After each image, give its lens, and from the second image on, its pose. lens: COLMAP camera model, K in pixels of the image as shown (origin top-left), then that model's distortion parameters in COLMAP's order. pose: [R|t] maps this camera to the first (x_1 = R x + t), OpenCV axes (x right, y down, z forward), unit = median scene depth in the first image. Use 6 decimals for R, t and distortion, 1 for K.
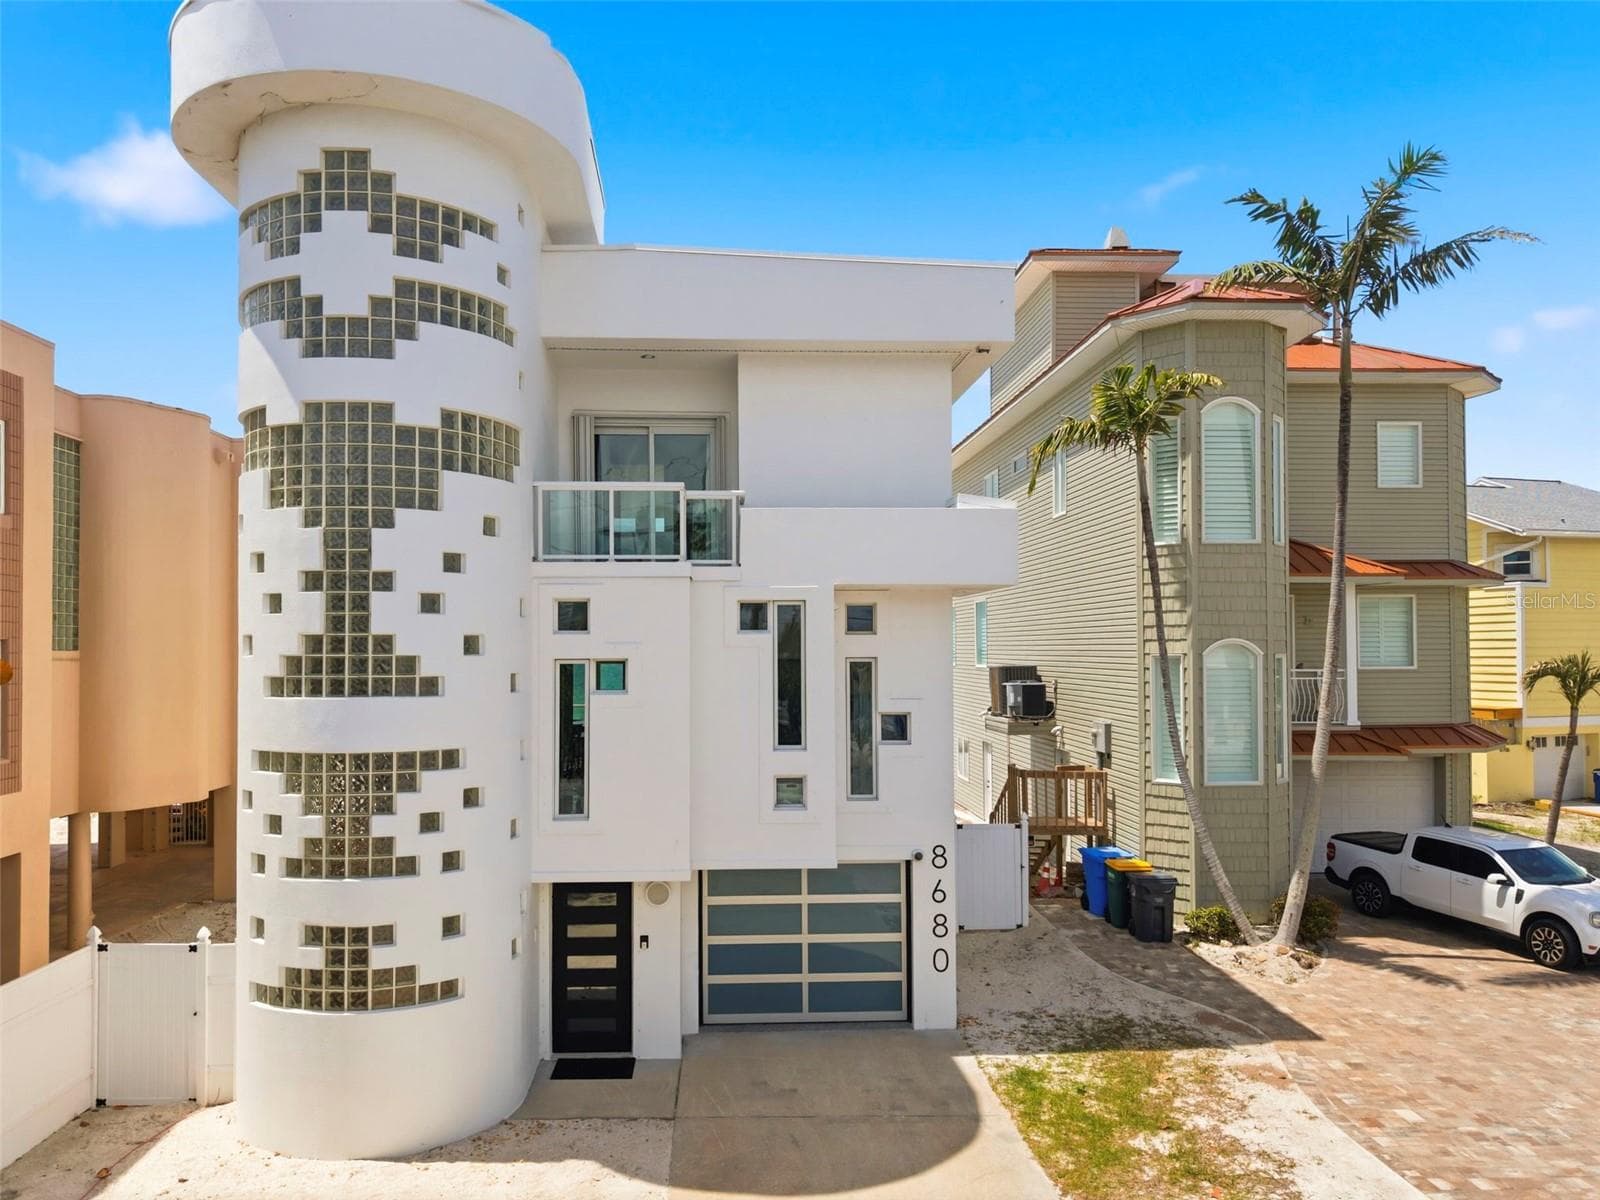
lens RADIAL K [[1109.5, 0, 758.4], [0, 1109.5, 635.7], [0, 0, 1]] dist [0.002915, -0.003173]
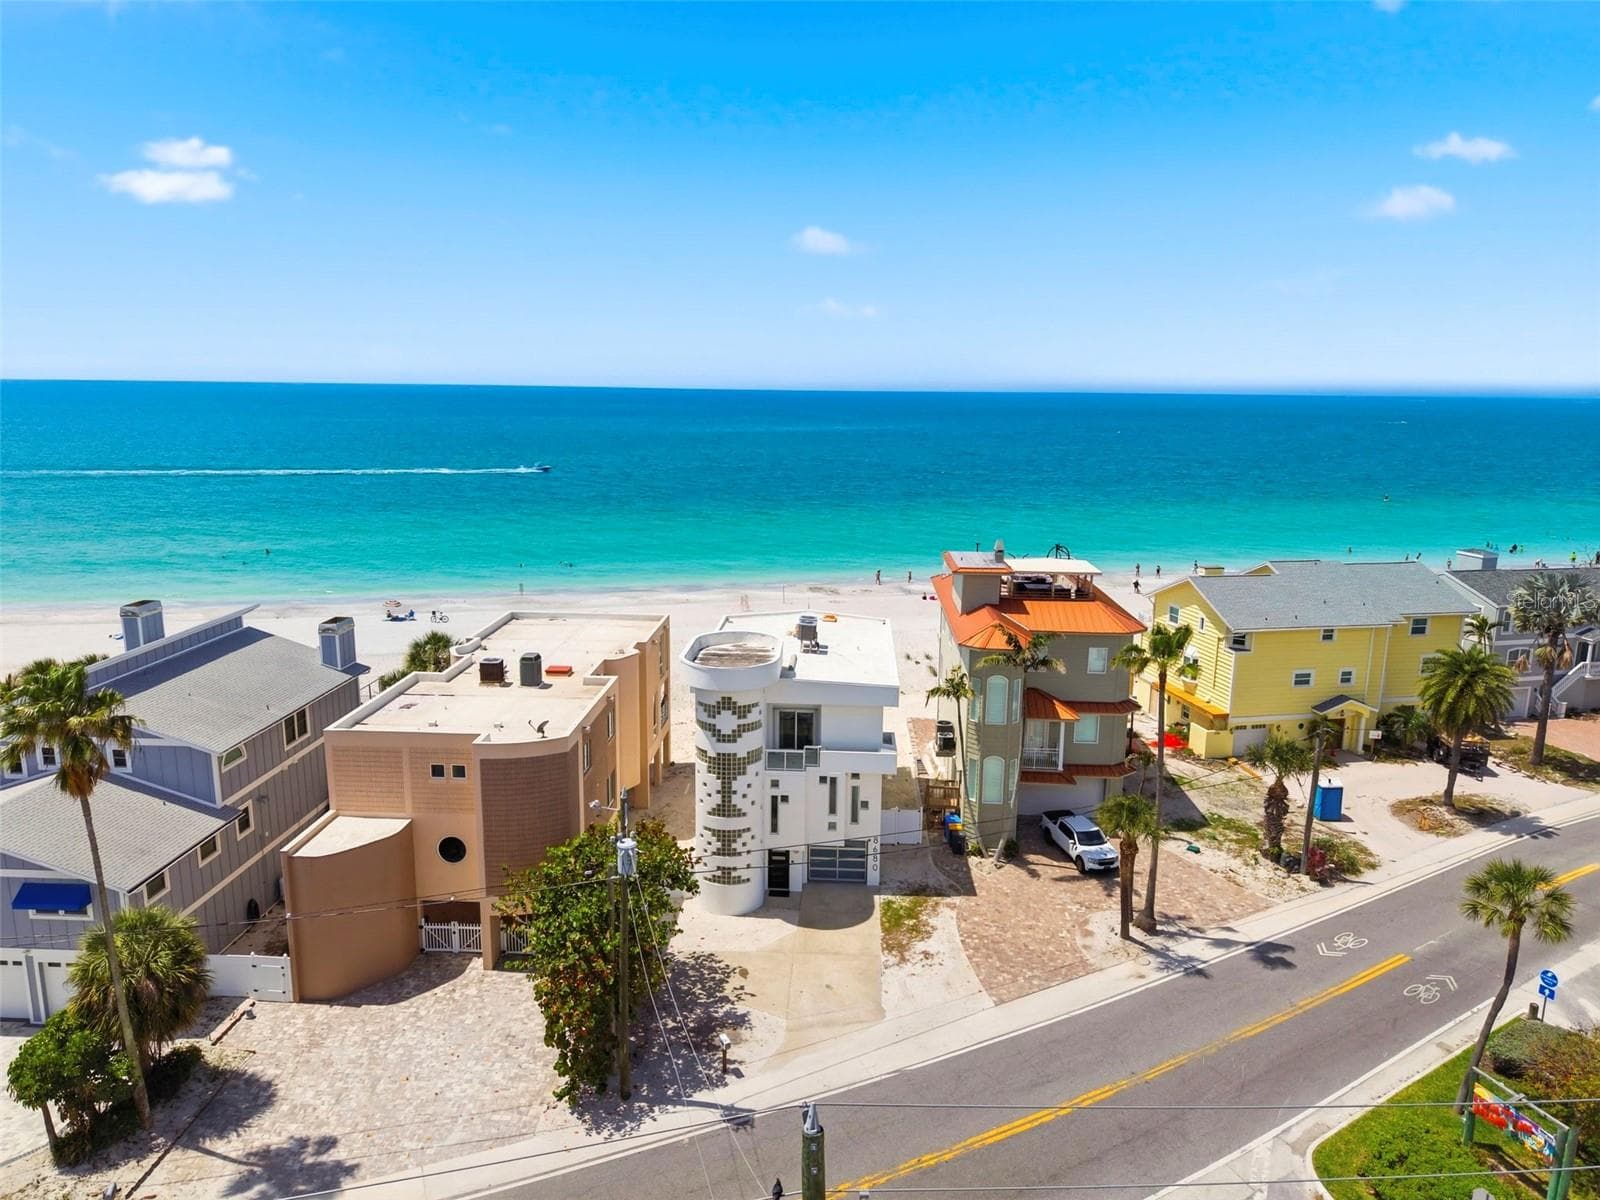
lens RADIAL K [[1066.1, 0, 800.0], [0, 1066.1, 600.0], [0, 0, 1]] dist [0.014971, -0.007251]
pose [[0.996172, 0.033421, -0.080771, 0.189059], [-0.016533, 0.979382, 0.201341, -1.352940], [0.085834, -0.199235, 0.976185, -2.403340]]
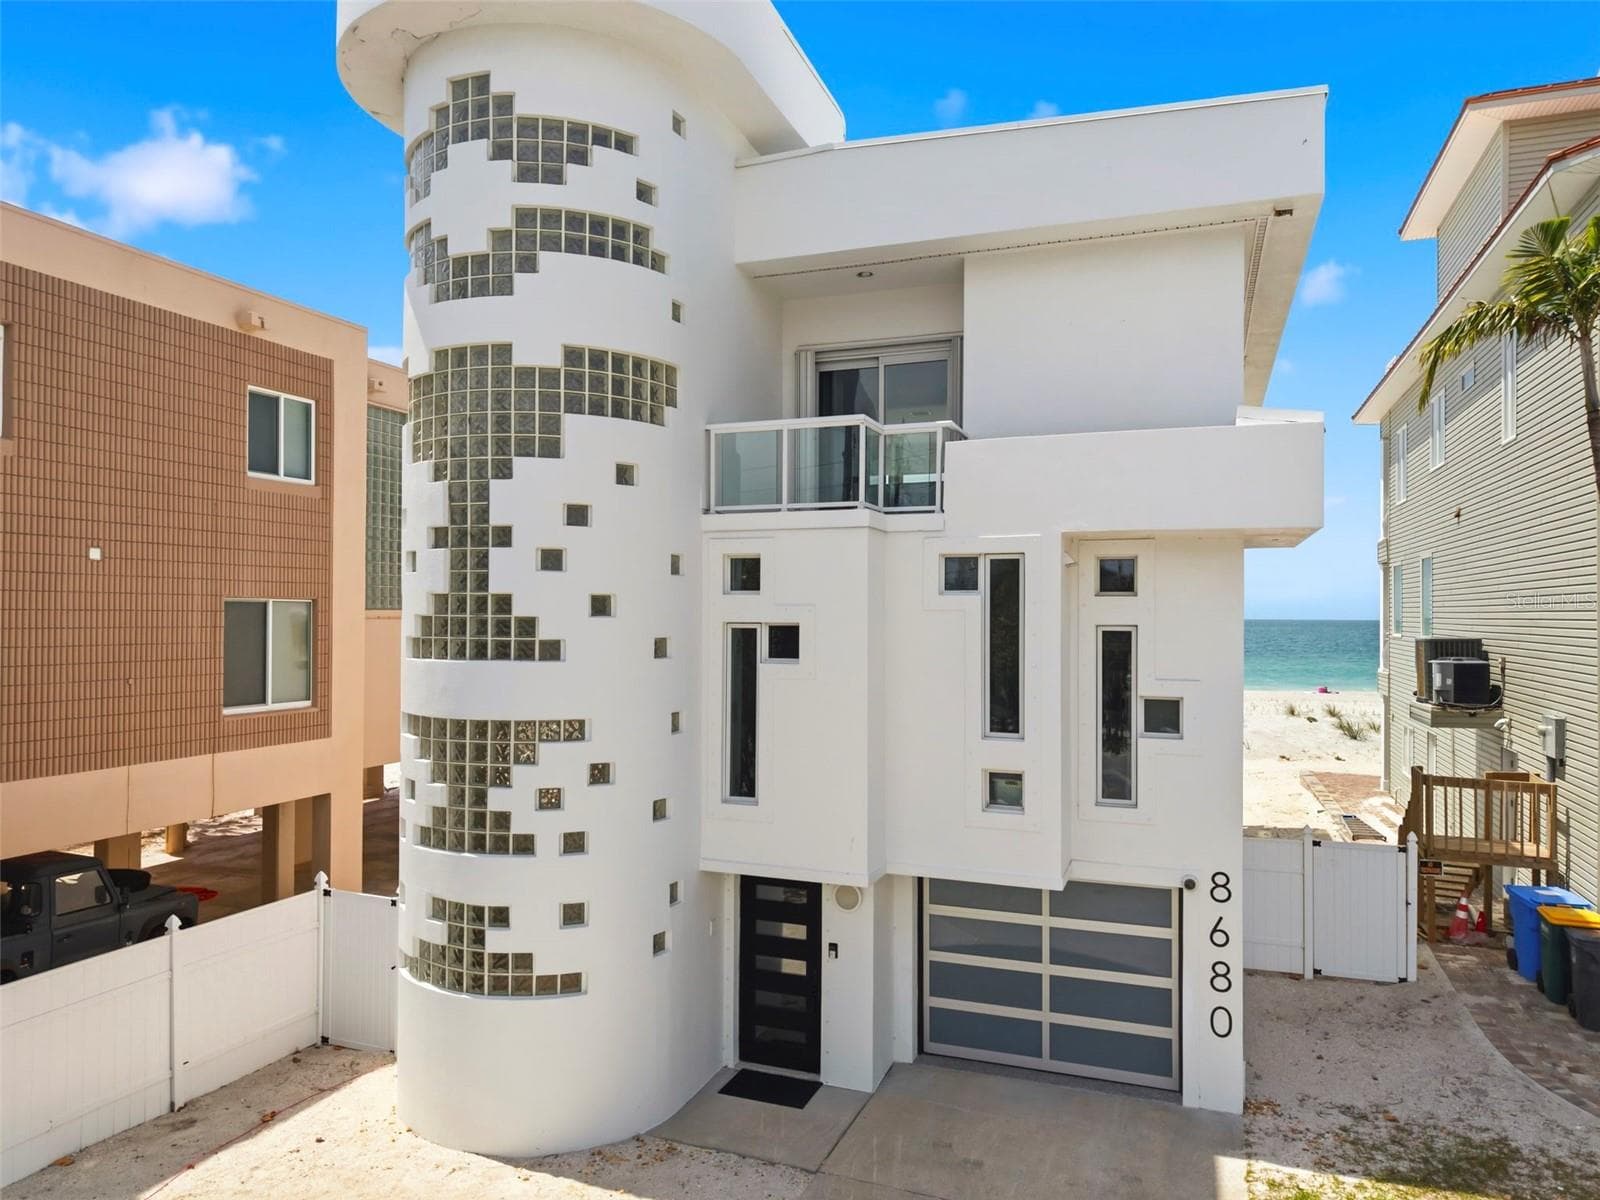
lens RADIAL K [[1091.6, 0, 782.2], [0, 1091.6, 610.1], [0, 0, 1]] dist [0.007061, -0.003250]
pose [[0.920598, 0.007164, -0.390446, 0.195615], [-0.003621, 0.999945, 0.009809, 0.002272], [0.390495, -0.007616, 0.920574, 0.208061]]
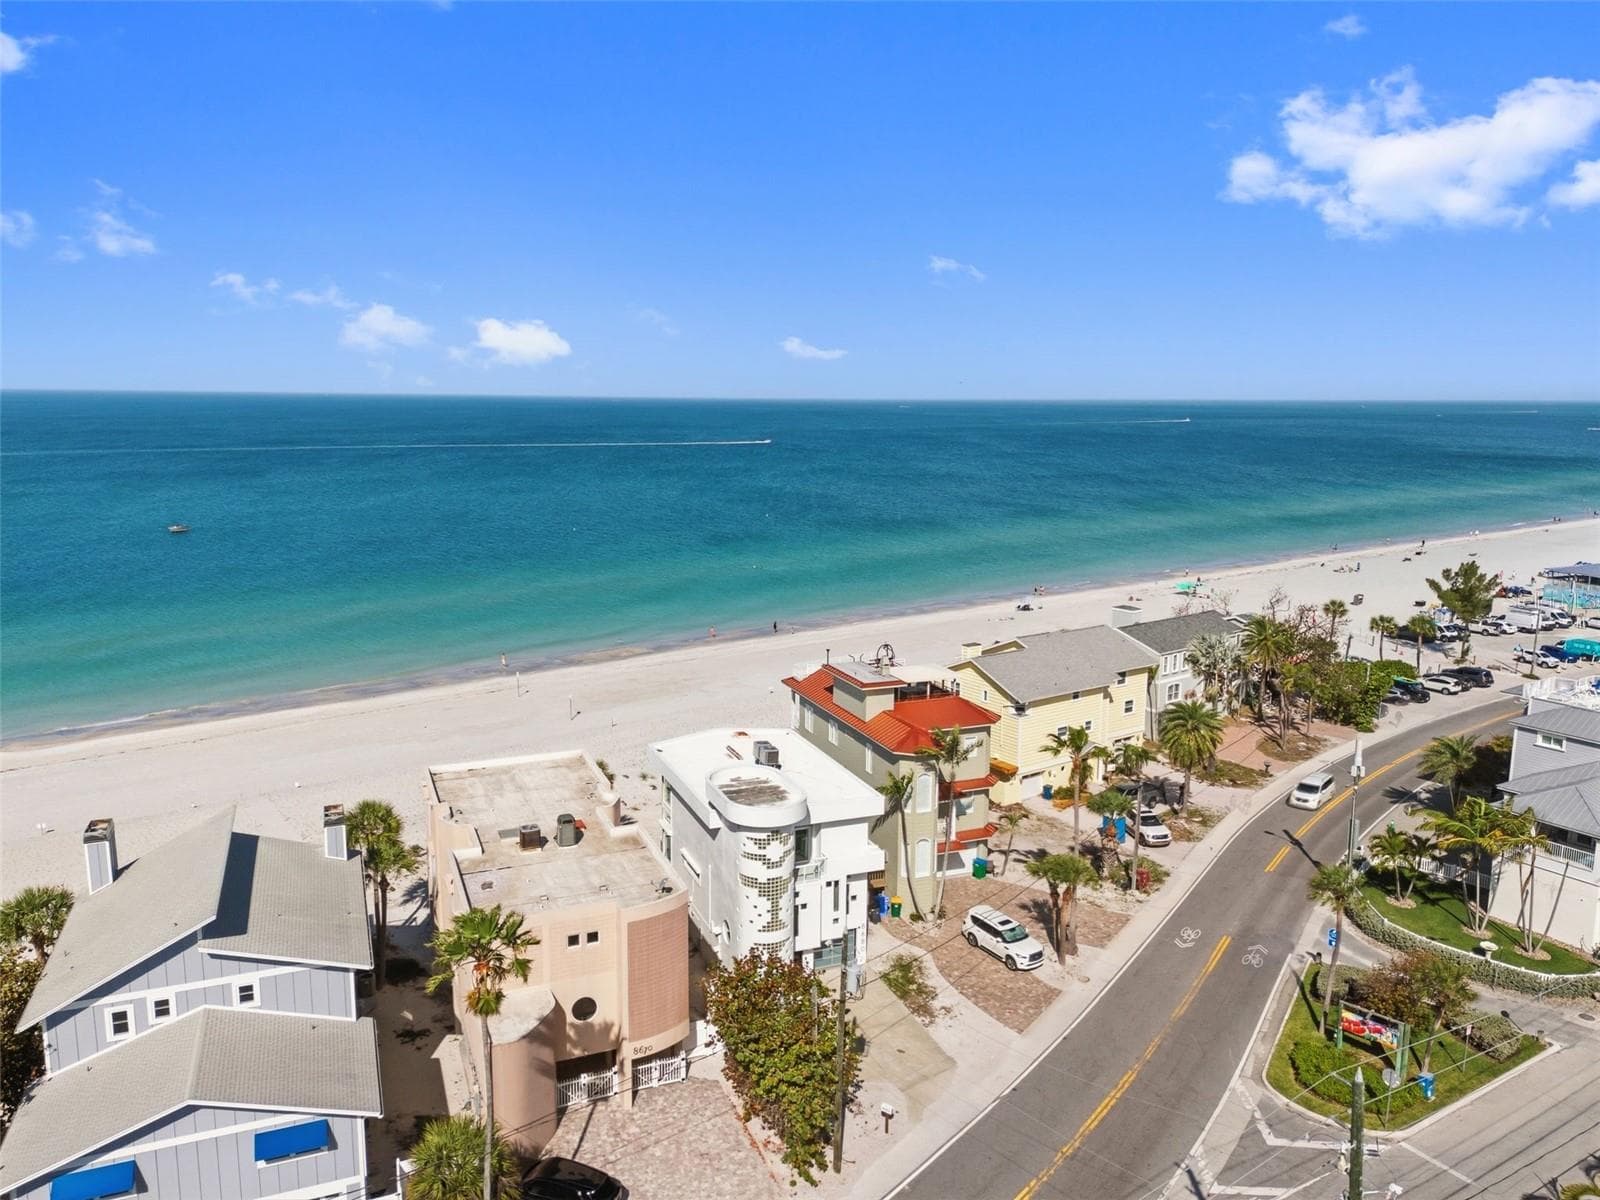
lens RADIAL K [[1151.0, 0, 800.0], [0, 1151.0, 600.0], [0, 0, 1]] dist [-0.001824, -0.002690]
pose [[0.940636, -0.041104, 0.336918, -1.650805], [-0.021257, 0.983557, 0.179340, -1.998935], [-0.338749, -0.175855, 0.924296, -3.062398]]
